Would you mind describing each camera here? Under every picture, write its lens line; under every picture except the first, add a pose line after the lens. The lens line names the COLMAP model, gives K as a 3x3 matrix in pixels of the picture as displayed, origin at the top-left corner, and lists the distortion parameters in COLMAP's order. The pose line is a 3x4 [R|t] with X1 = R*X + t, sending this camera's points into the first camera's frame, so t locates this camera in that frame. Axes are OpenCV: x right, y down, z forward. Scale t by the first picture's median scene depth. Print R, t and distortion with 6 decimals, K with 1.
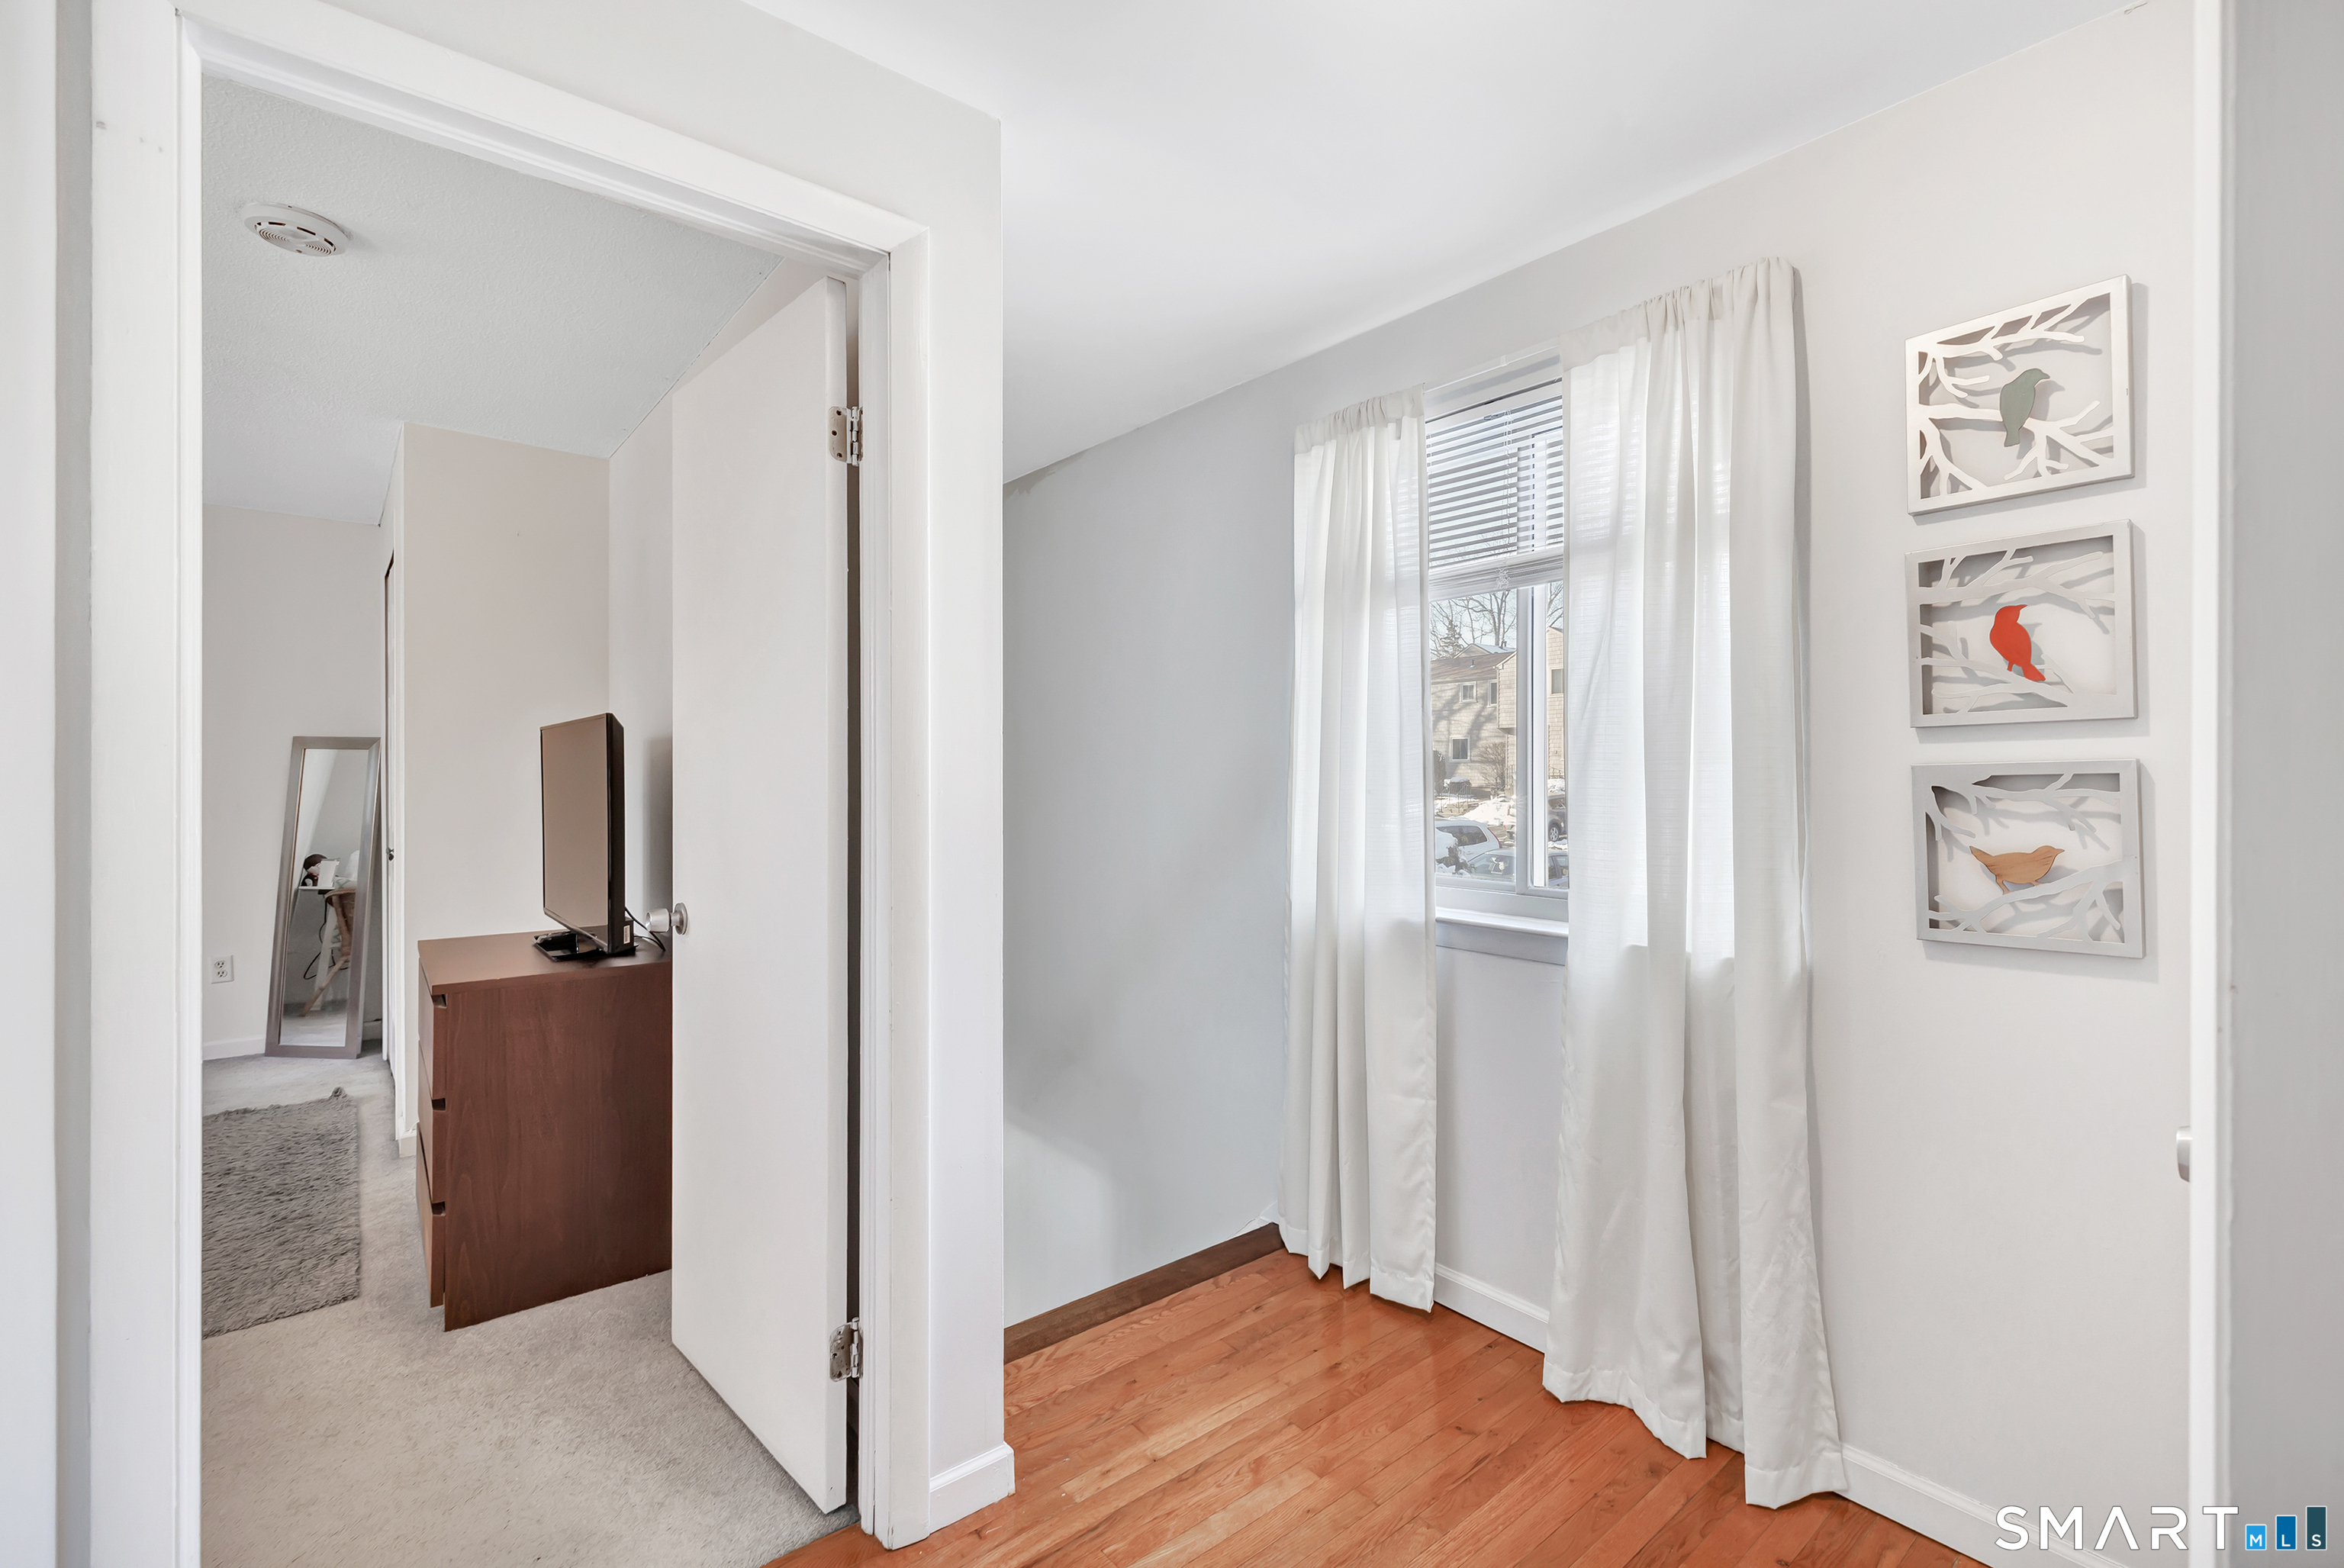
lens RADIAL K [[1014.5, 0, 1188.2], [0, 1014.5, 768.1], [0, 0, 1]] dist [-0.002601, -0.000417]
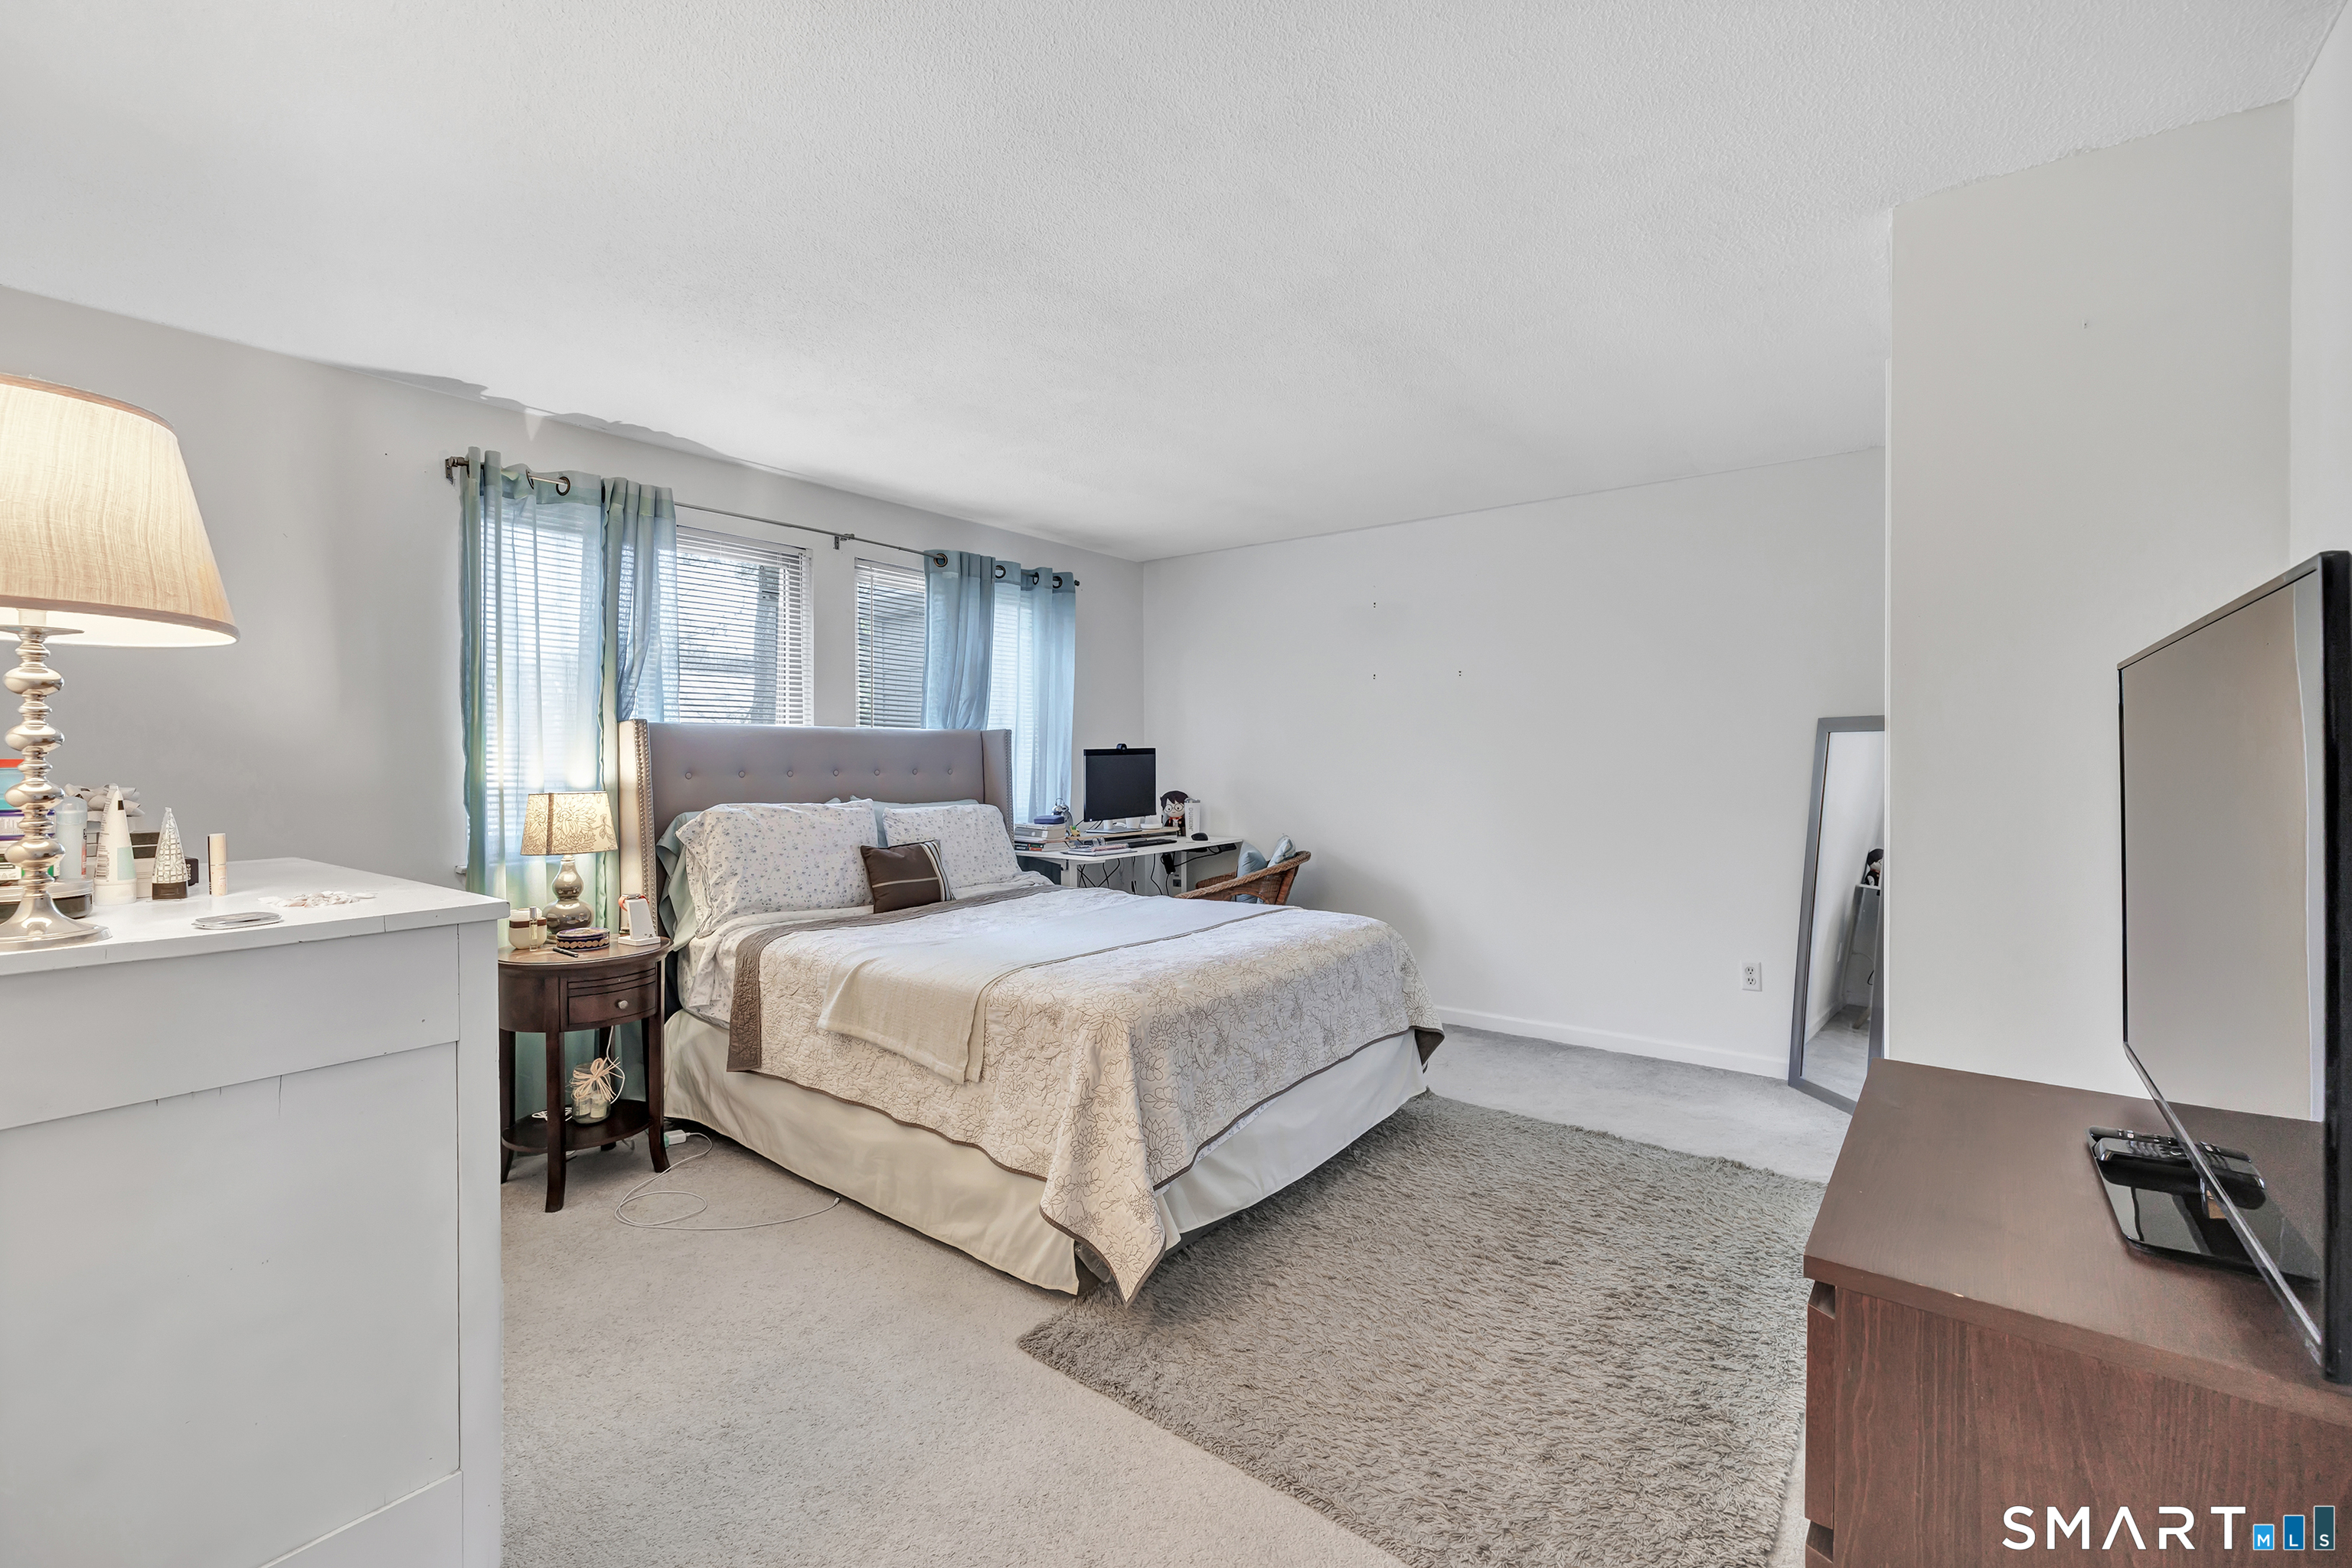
lens RADIAL K [[1017.9, 0, 1196.0], [0, 1017.9, 763.6], [0, 0, 1]] dist [-0.002601, -0.000417]
pose [[0.231126, 0.000057, -0.972924, -0.176741], [0.007939, 0.999967, 0.001945, 0.001026], [0.972891, -0.008174, 0.231118, 0.300037]]
